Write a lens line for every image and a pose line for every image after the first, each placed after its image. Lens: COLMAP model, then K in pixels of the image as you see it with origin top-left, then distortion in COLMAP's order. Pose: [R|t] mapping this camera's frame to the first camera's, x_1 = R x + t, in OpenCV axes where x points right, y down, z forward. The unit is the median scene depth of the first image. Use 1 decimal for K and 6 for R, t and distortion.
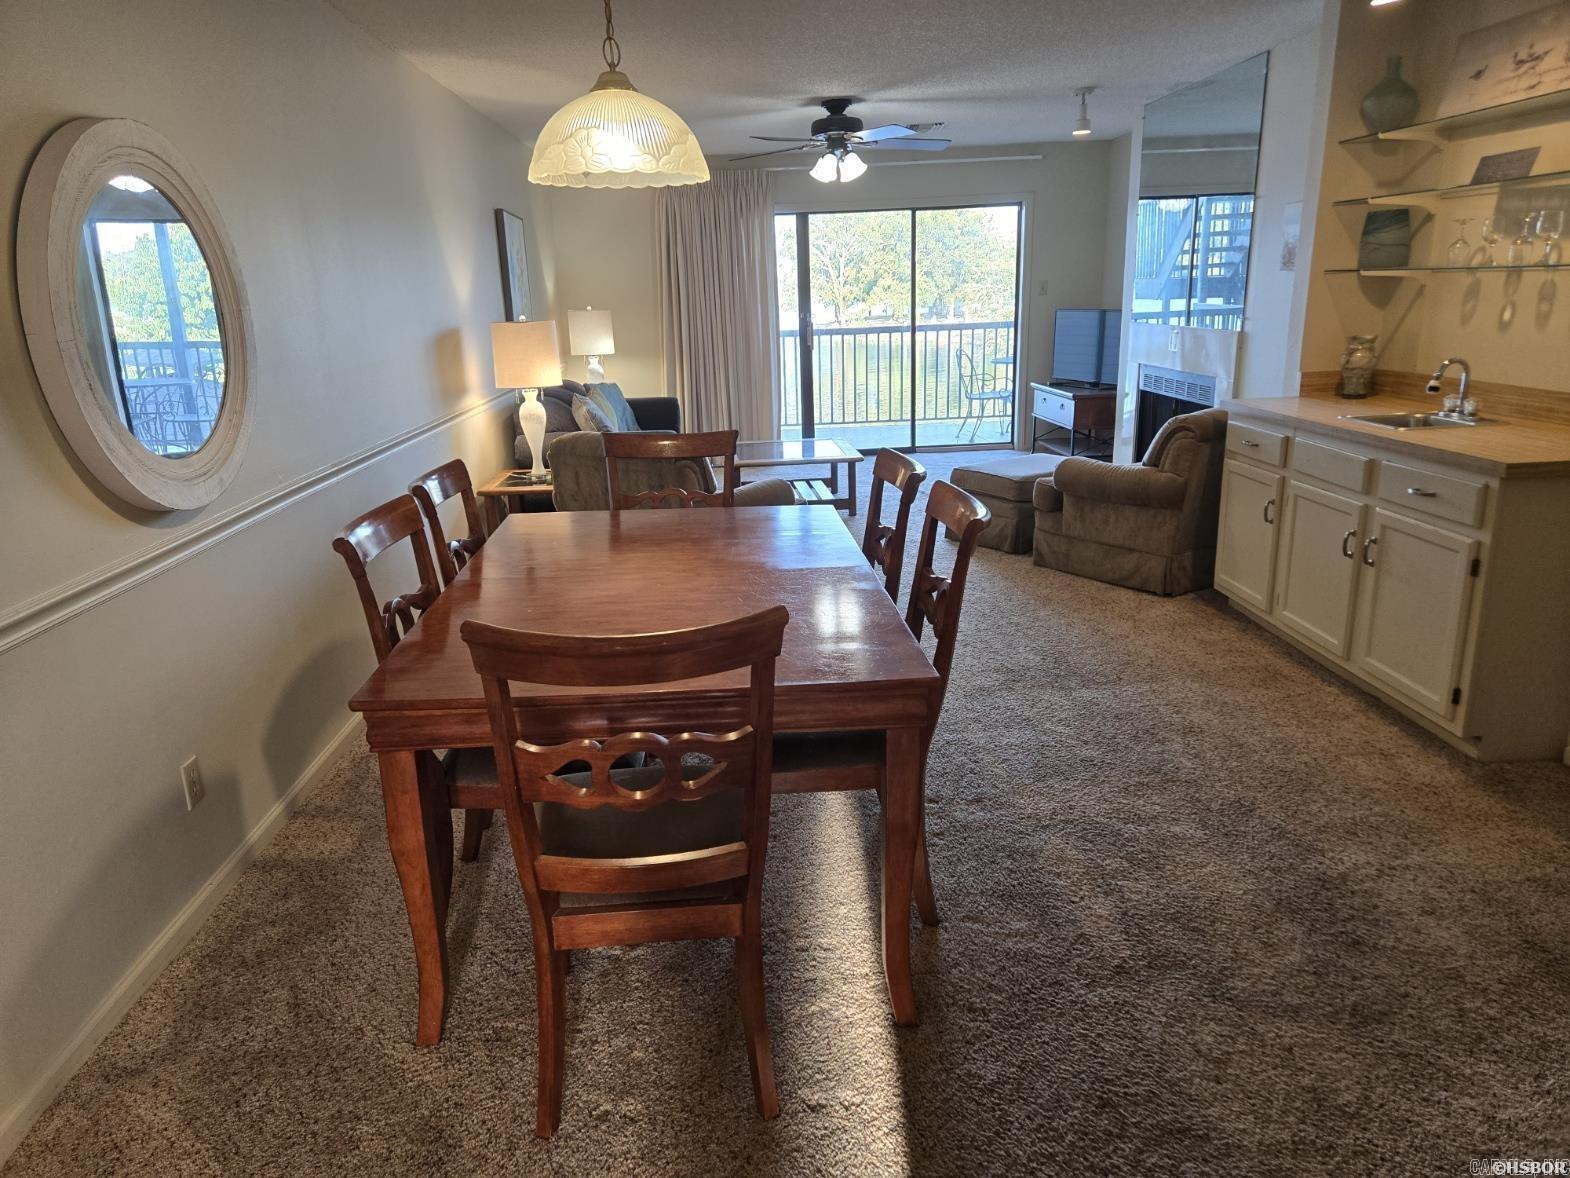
lens RADIAL K [[1059.2, 0, 774.6], [0, 1059.2, 588.6], [0, 0, 1]] dist [0.064404, -0.032312]
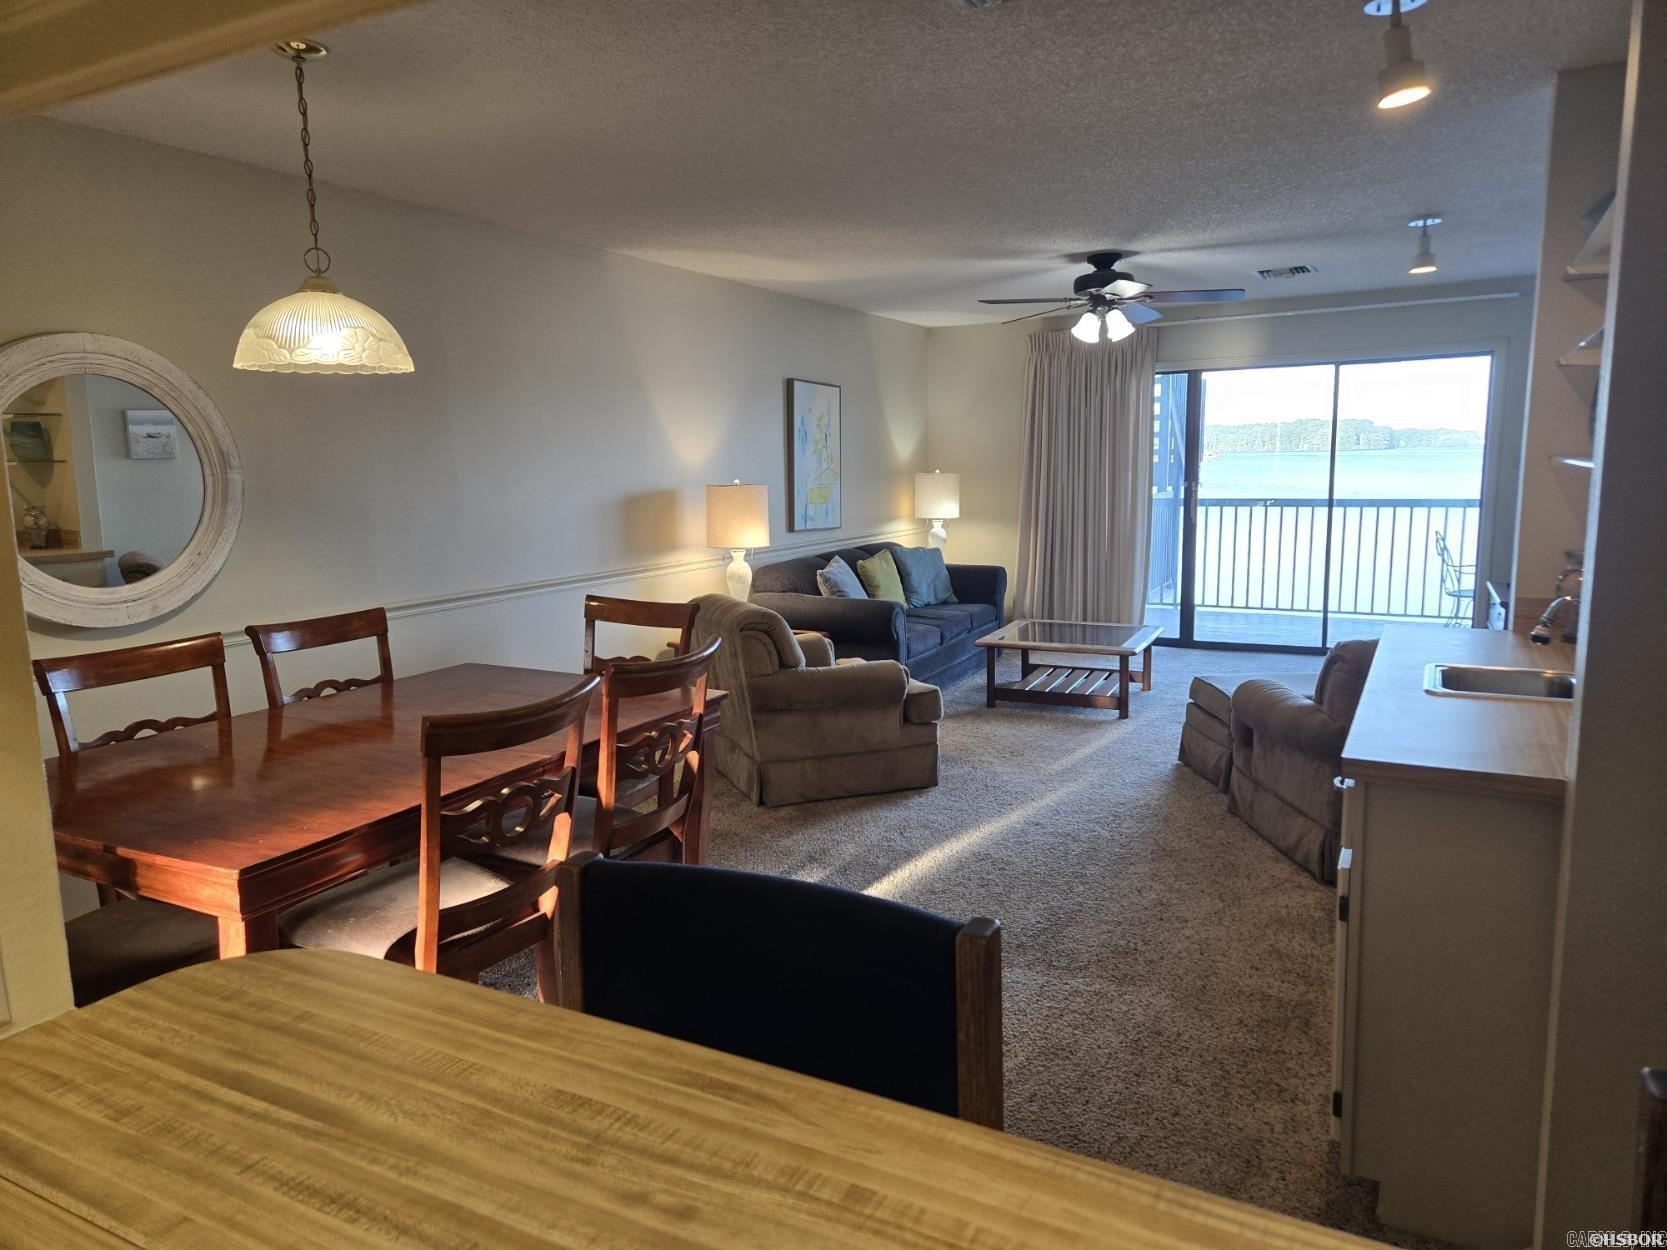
lens RADIAL K [[1124.6, 0, 817.2], [0, 1124.6, 623.0], [0, 0, 1]] dist [0.064404, -0.032312]
pose [[0.857857, 0.095052, -0.505022, 0.267843], [-0.152671, 0.985514, -0.073849, -0.034352], [0.490686, 0.140454, 0.859942, 0.082634]]
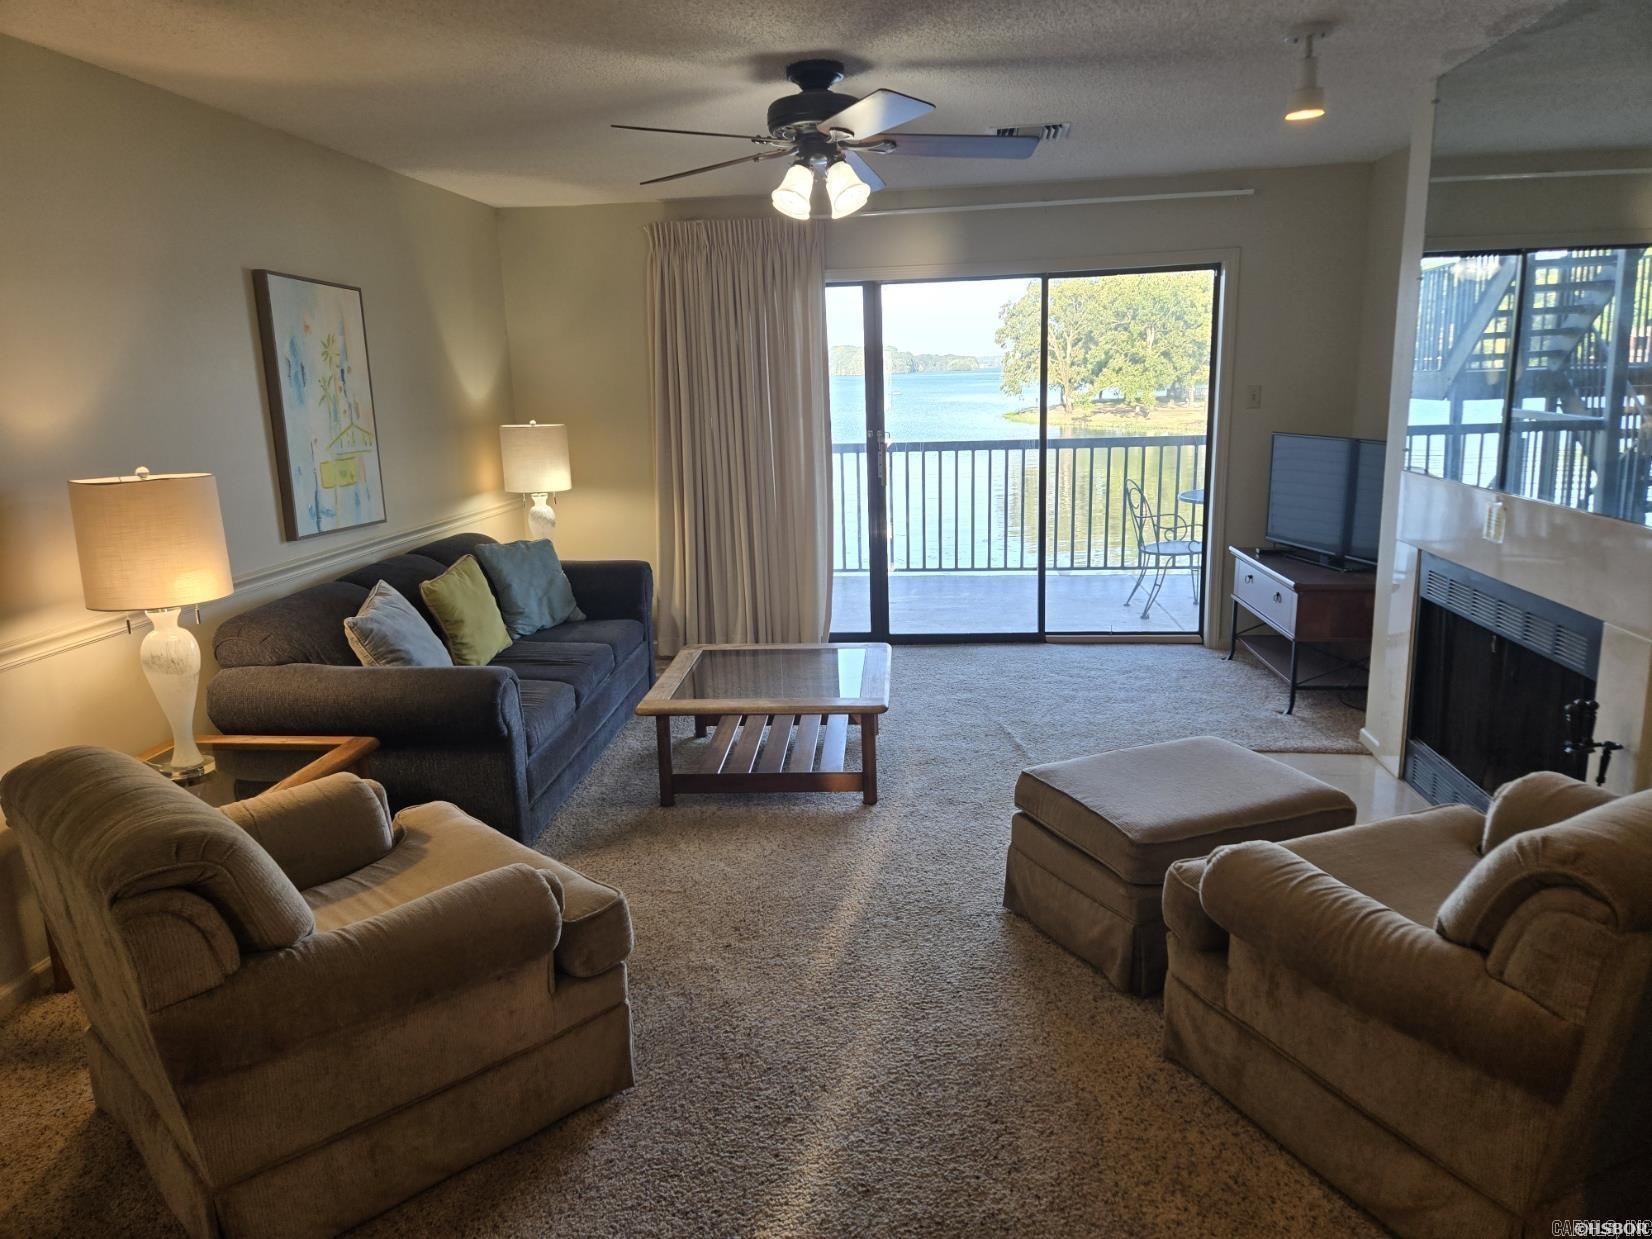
lens RADIAL K [[1114.5, 0, 836.7], [0, 1114.5, 612.4], [0, 0, 1]] dist [0.064404, -0.032312]
pose [[0.989414, 0.036783, -0.140379, 0.115889], [-0.045040, 0.997408, -0.056108, -0.116638], [0.137951, 0.061837, 0.988507, 0.350354]]
